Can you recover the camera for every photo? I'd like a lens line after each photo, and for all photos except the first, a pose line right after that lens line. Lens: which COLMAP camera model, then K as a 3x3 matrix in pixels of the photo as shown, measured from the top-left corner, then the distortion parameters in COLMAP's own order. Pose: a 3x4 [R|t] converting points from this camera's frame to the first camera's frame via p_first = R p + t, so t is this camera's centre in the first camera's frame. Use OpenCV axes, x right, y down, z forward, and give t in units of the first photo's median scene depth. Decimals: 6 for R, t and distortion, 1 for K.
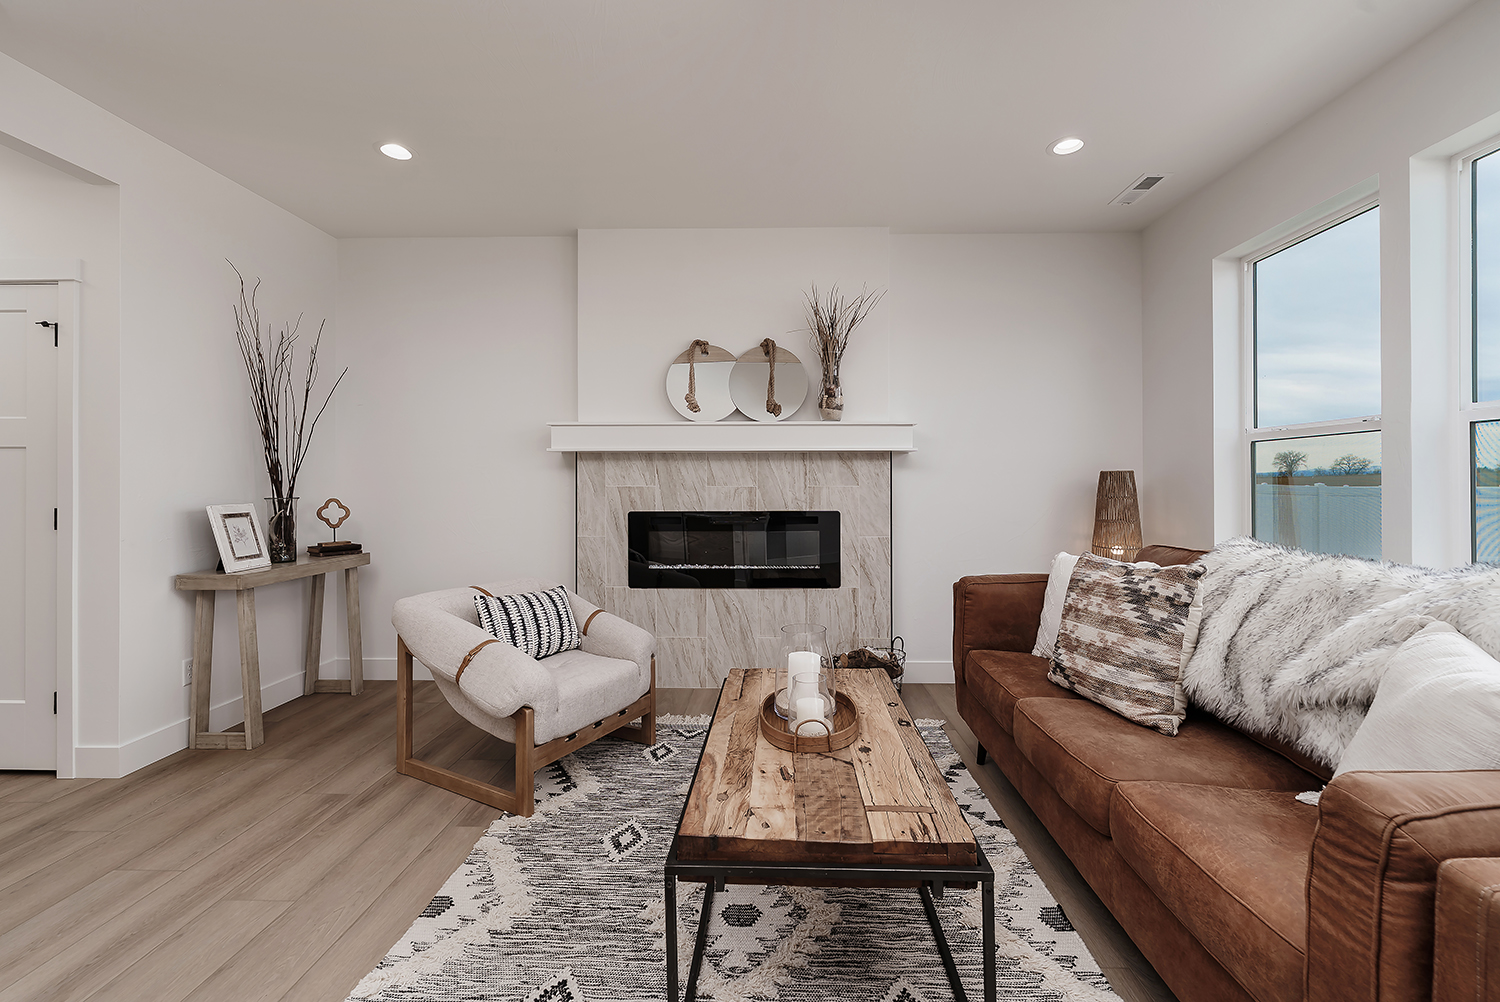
lens RADIAL K [[627.8, 0, 761.5], [0, 627.8, 476.0], [0, 0, 1]] dist [0.001570, 0.000146]
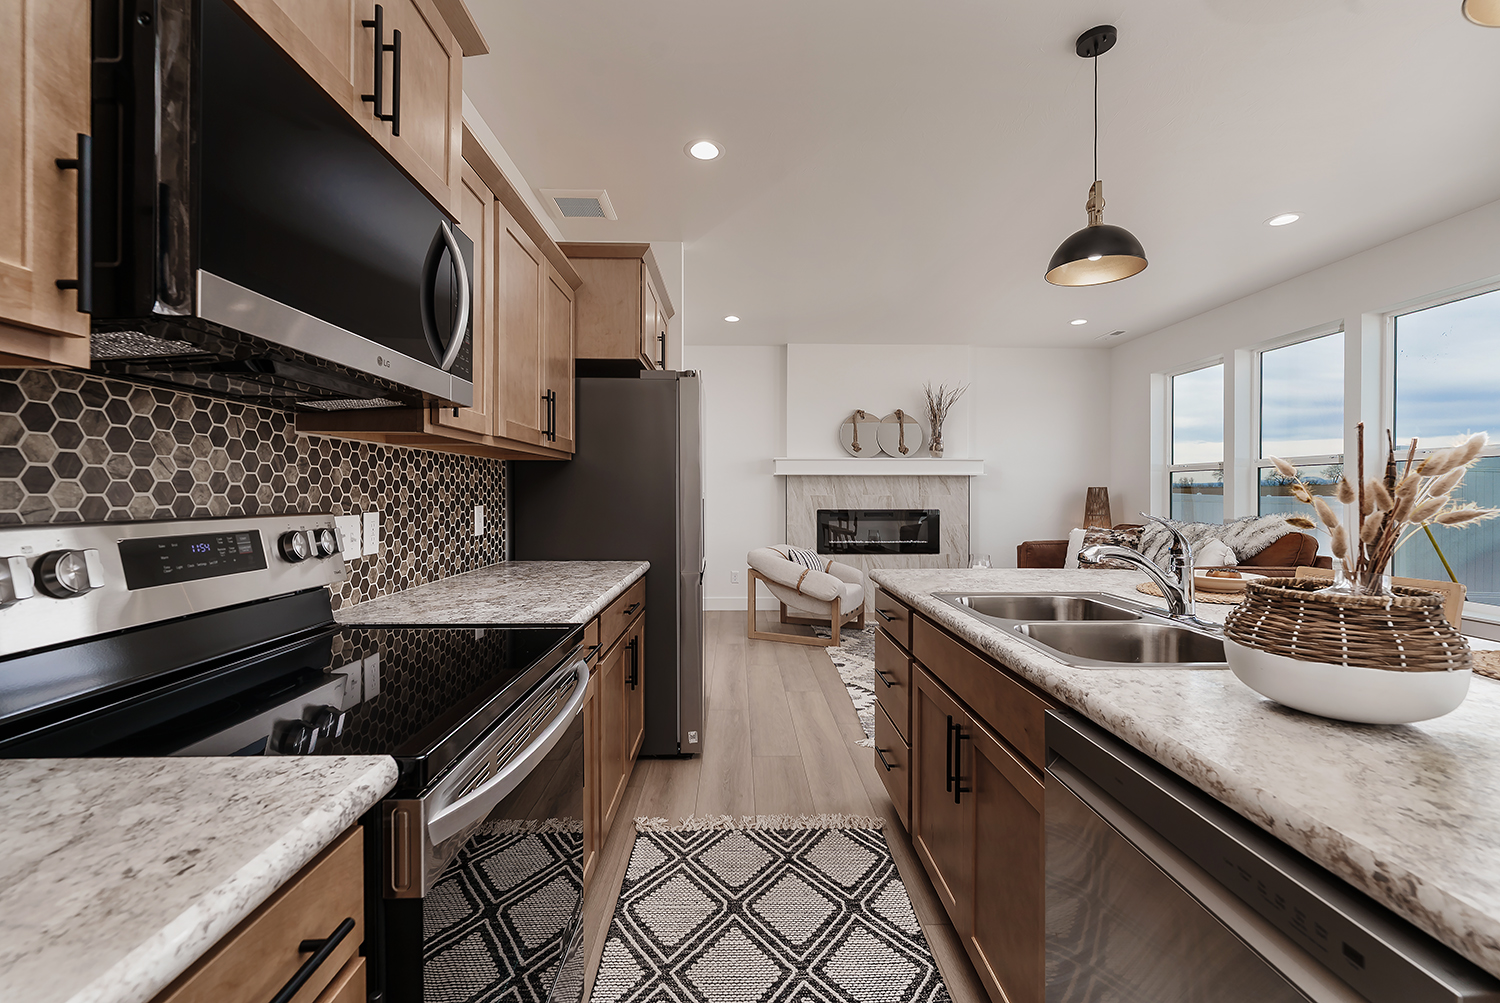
lens RADIAL K [[613.3, 0, 747.5], [0, 613.3, 492.1], [0, 0, 1]] dist [0.000484, -0.000029]
pose [[0.999250, 0.001932, 0.038682, -0.483976], [-0.002319, 0.999948, 0.009955, -0.008171], [-0.038660, -0.010037, 0.999202, -0.688633]]
